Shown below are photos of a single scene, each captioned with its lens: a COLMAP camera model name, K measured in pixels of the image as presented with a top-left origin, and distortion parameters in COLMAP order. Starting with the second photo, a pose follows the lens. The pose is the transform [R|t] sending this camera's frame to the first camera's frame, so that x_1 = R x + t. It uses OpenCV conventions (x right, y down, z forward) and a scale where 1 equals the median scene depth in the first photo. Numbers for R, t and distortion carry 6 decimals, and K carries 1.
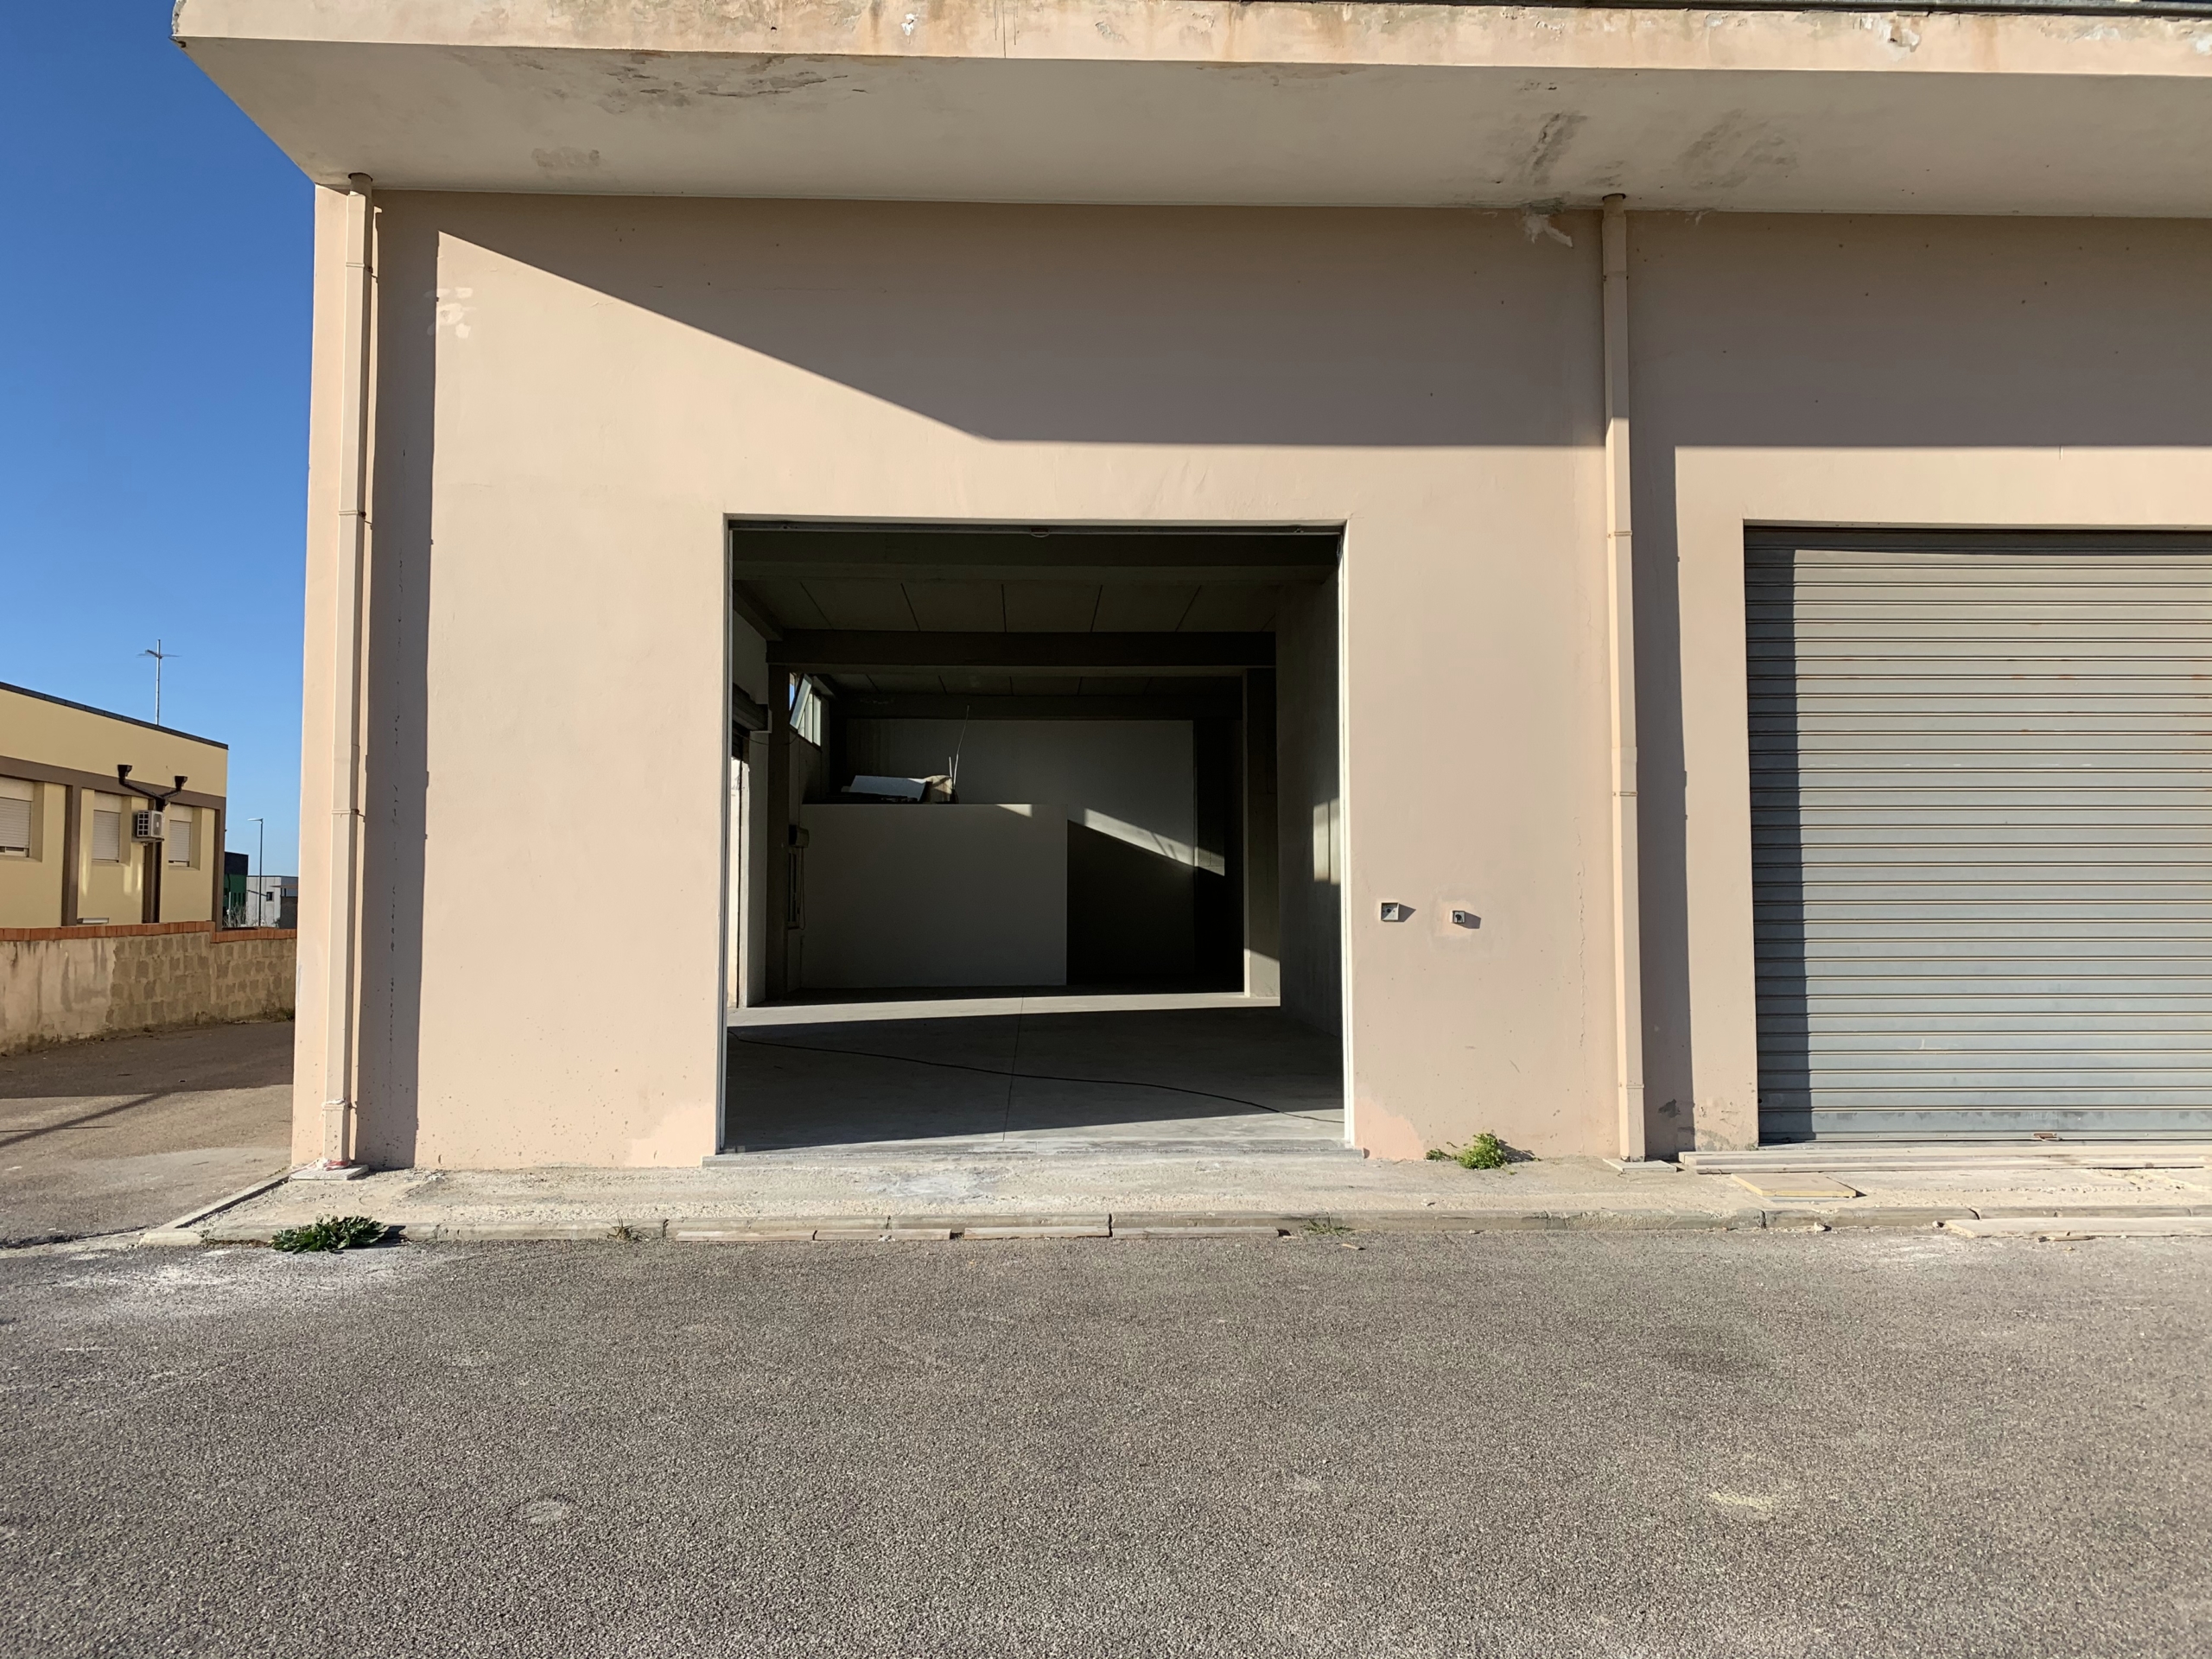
lens RADIAL K [[1701.4, 0, 1108.0], [0, 1701.4, 790.5], [0, 0, 1]] dist [0.028638, -0.025274]
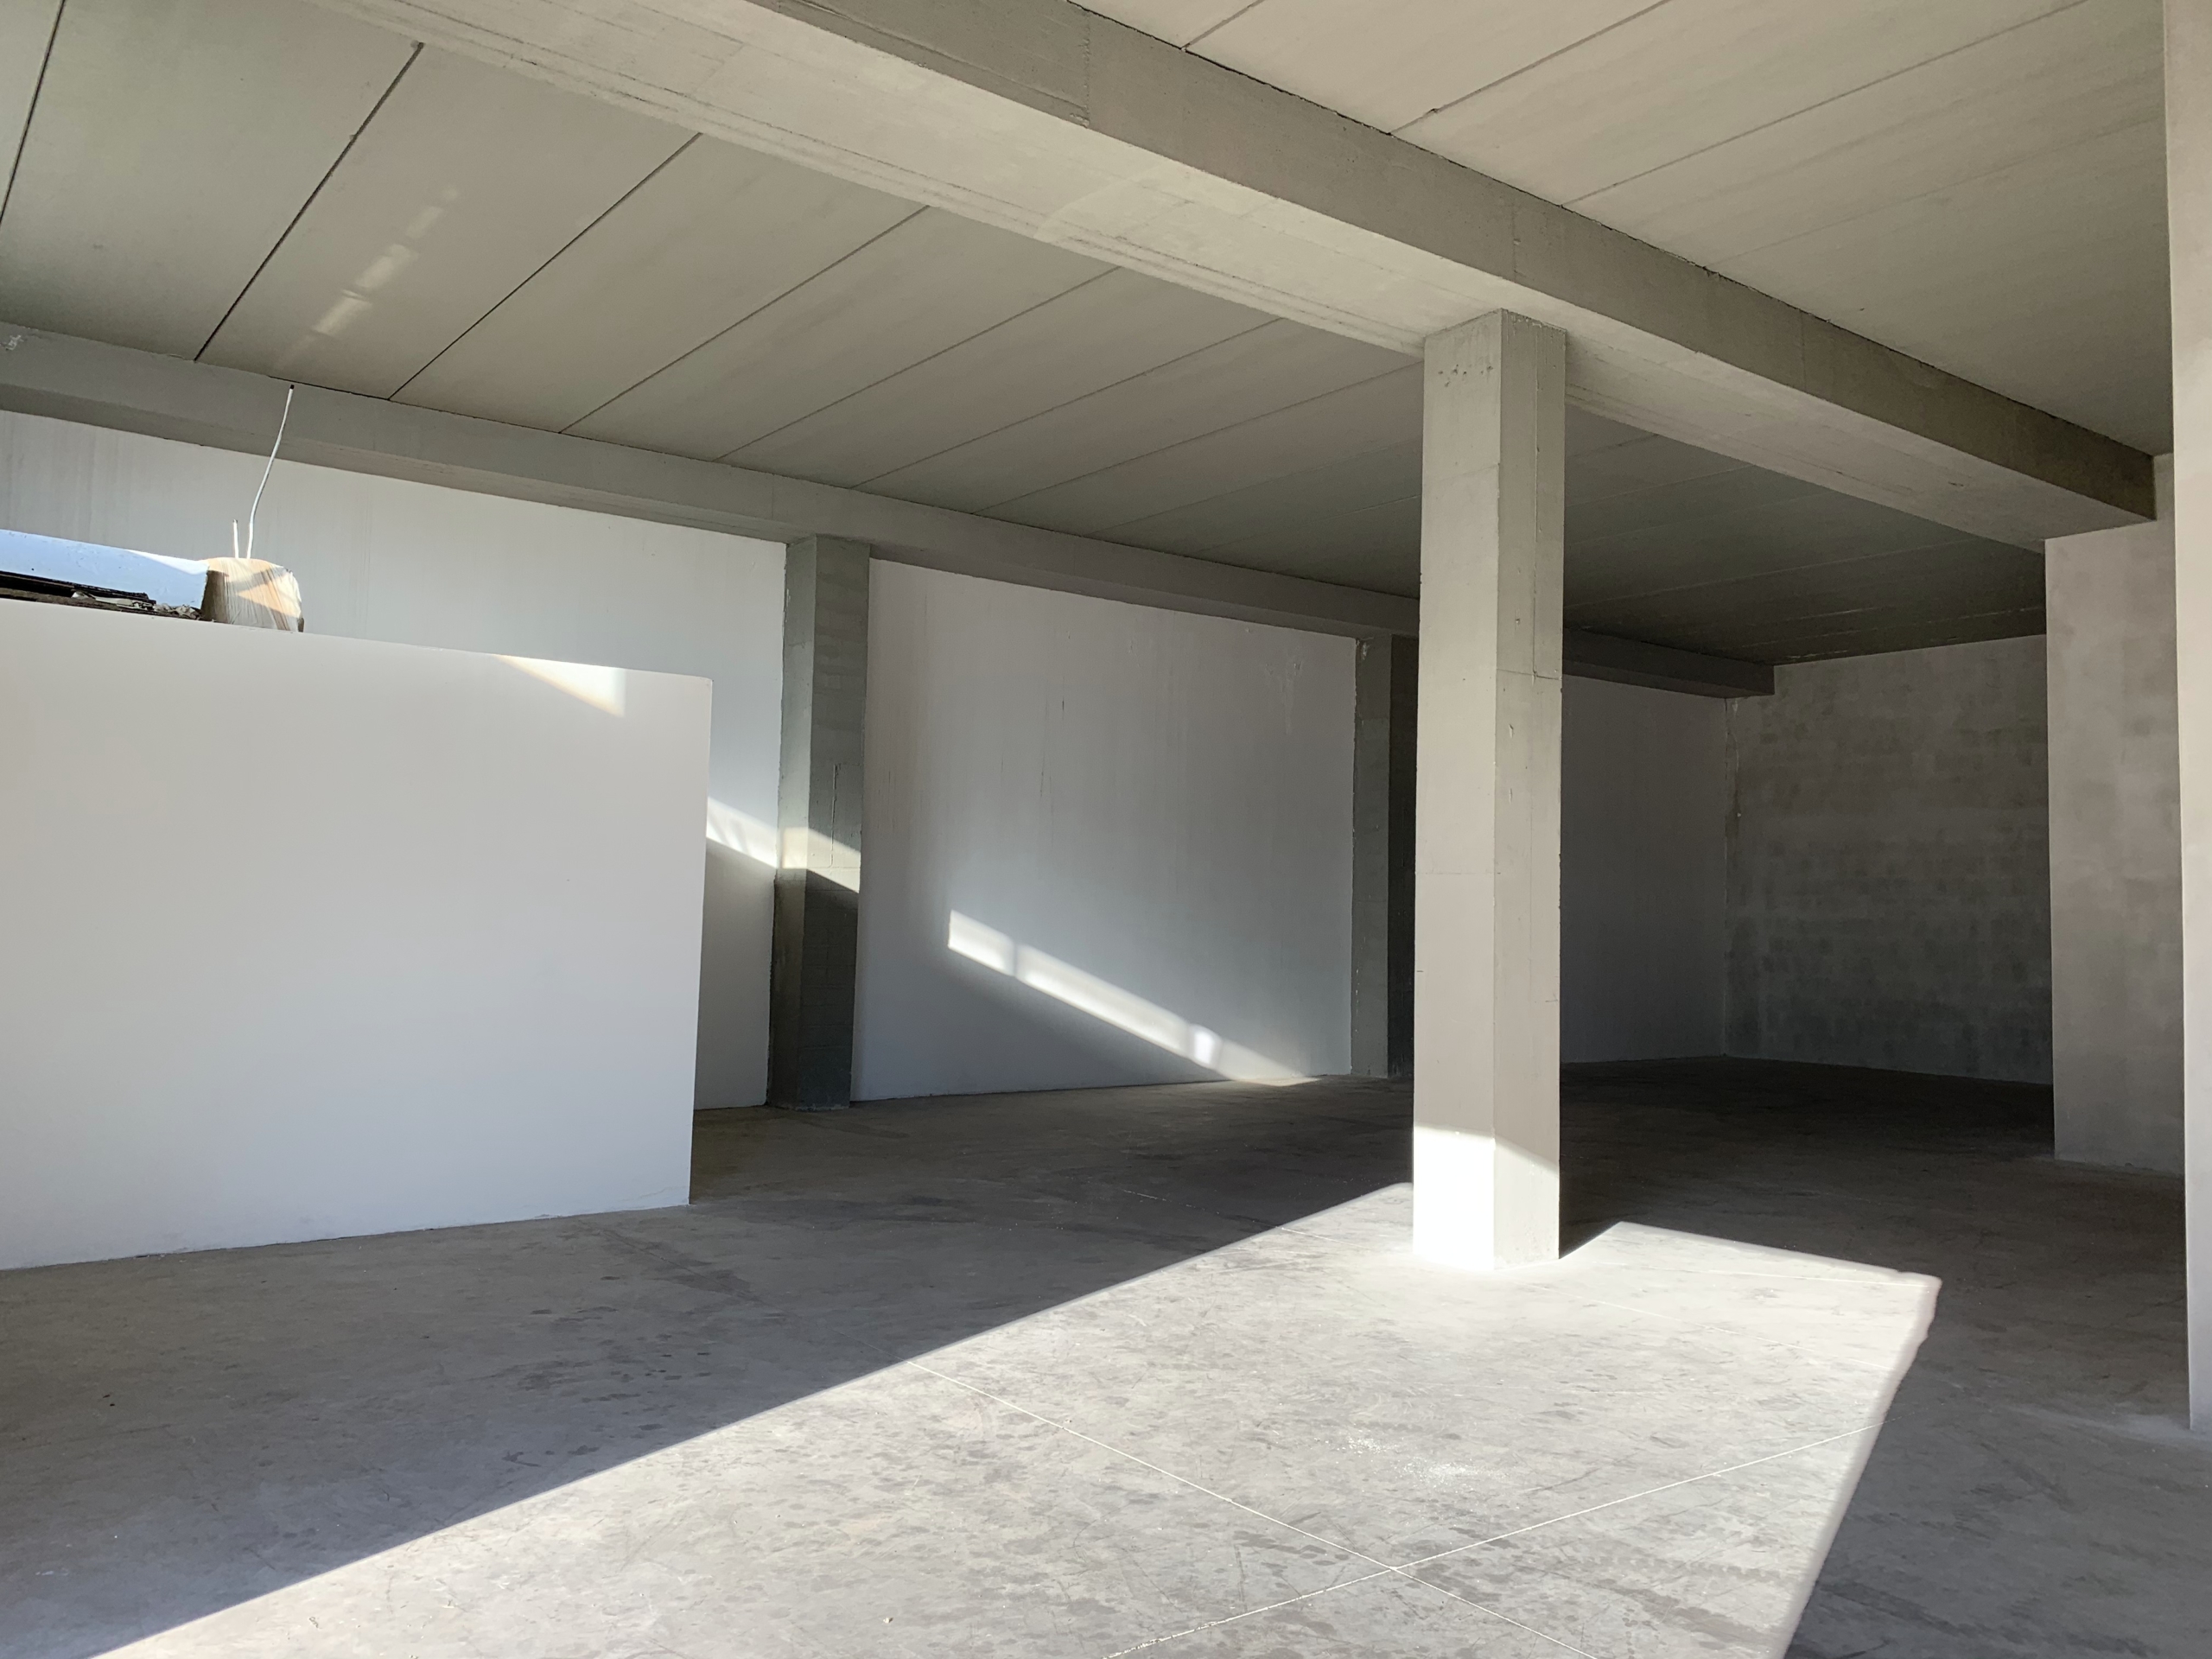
lens RADIAL K [[1701.4, 0, 1128.1], [0, 1701.4, 828.0], [0, 0, 1]] dist [0.028638, -0.025274]
pose [[0.812261, 0.052637, 0.580914, -0.156152], [-0.061587, 0.998092, -0.004325, 0.034600], [-0.580033, -0.032264, 0.813953, 0.673535]]
